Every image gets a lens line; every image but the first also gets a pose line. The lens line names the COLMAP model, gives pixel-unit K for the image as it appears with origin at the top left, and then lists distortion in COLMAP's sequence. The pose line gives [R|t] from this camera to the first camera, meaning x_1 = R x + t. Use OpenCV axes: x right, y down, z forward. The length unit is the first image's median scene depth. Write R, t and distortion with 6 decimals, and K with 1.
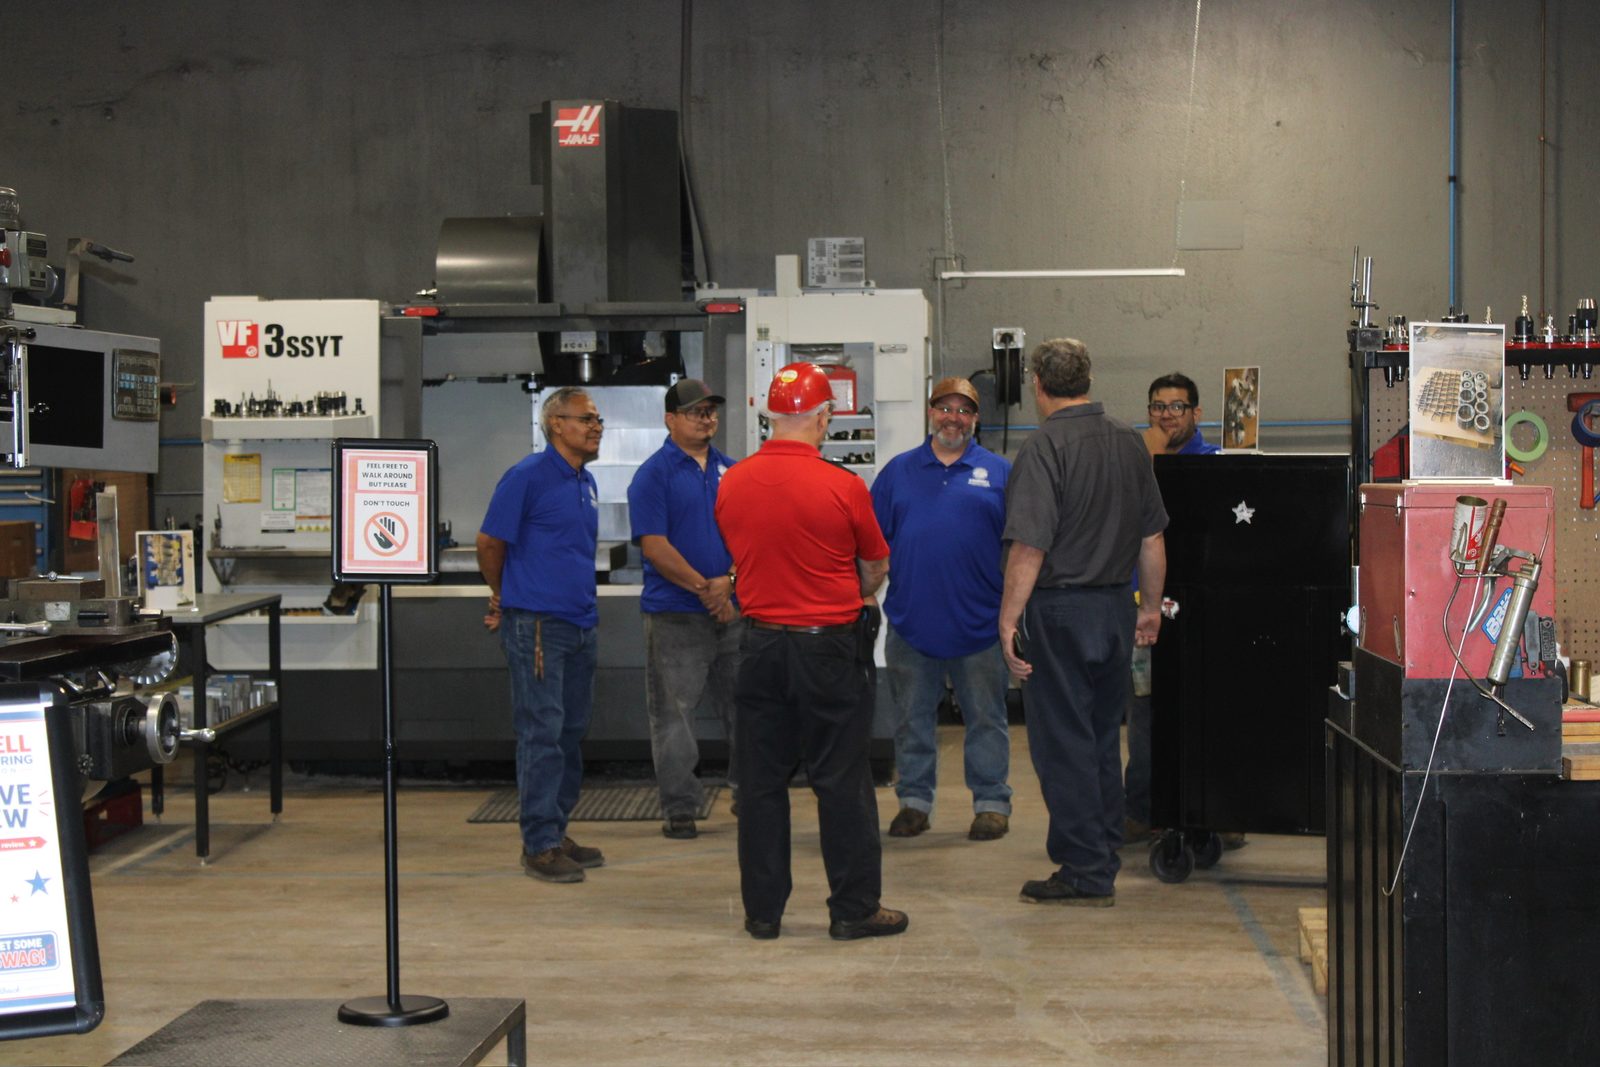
lens RADIAL K [[3018.1, 0, 800.0], [0, 3018.1, 533.5], [0, 0, 1]] dist [0.047450, 0.118846]
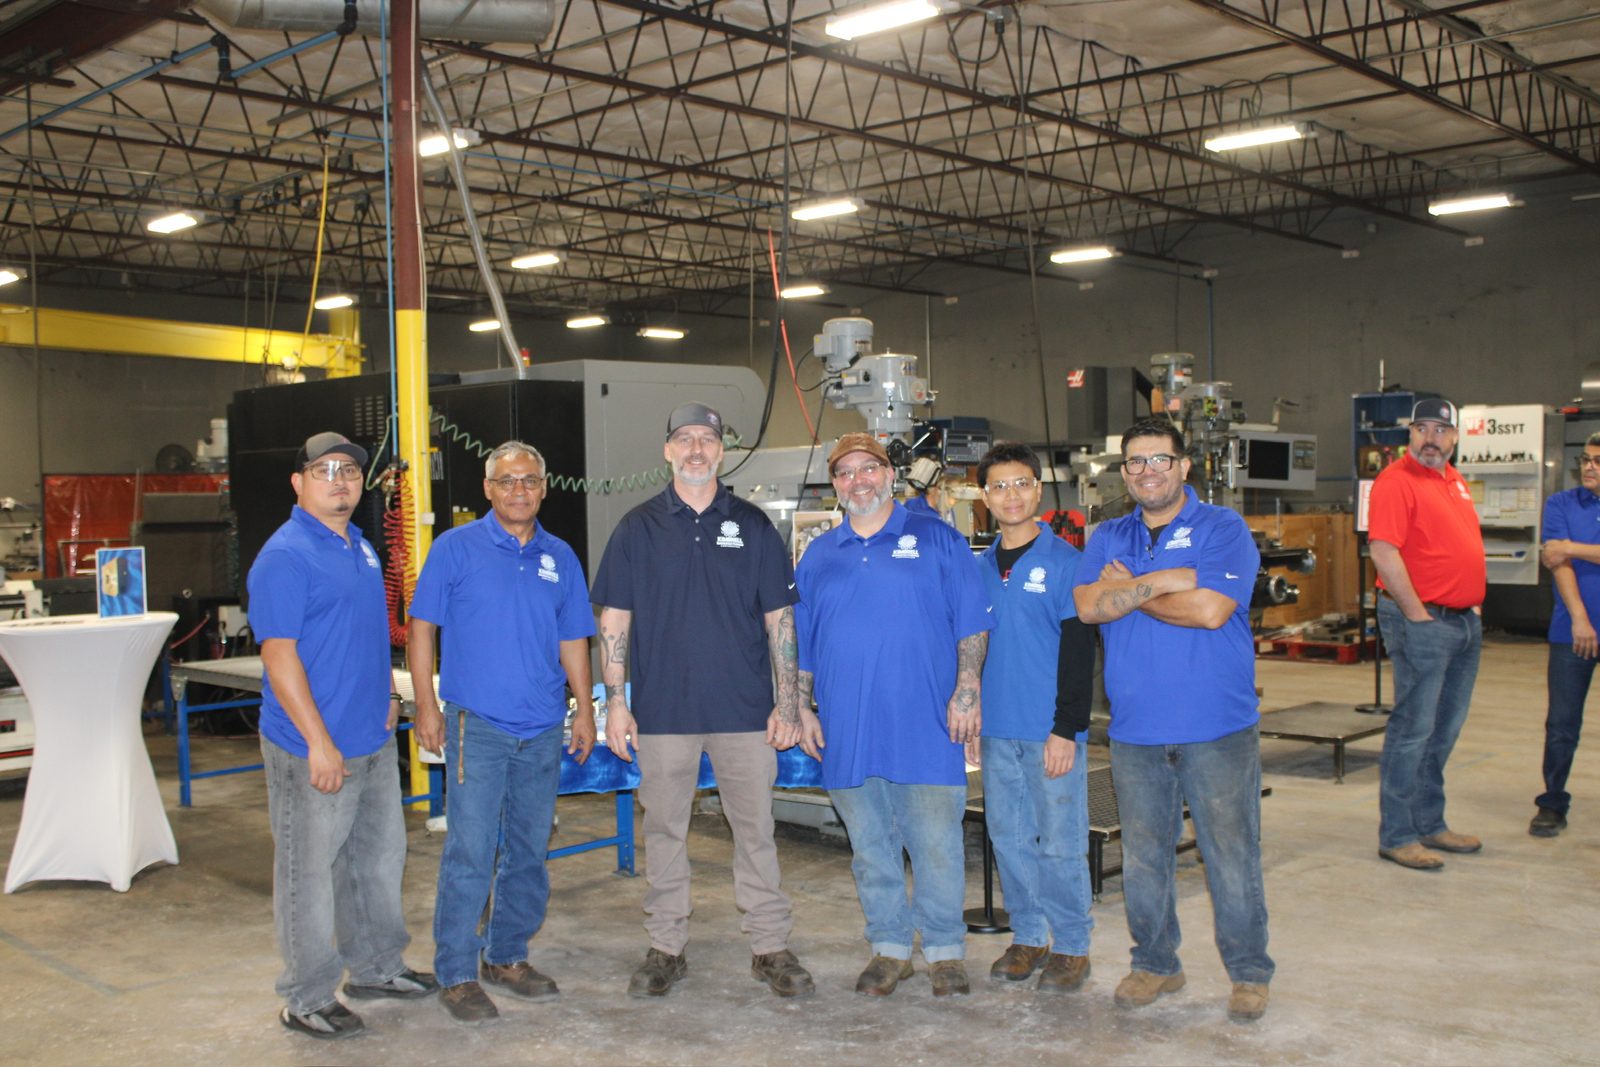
lens RADIAL K [[1634.6, 0, 805.7], [0, 1634.6, 528.0], [0, 0, 1]] dist [-0.124282, 0.149223]
pose [[0.756721, 0.014084, -0.653587, 0.212594], [-0.011226, 0.999900, 0.008550, 0.002843], [0.653642, 0.000867, 0.756803, -0.170475]]
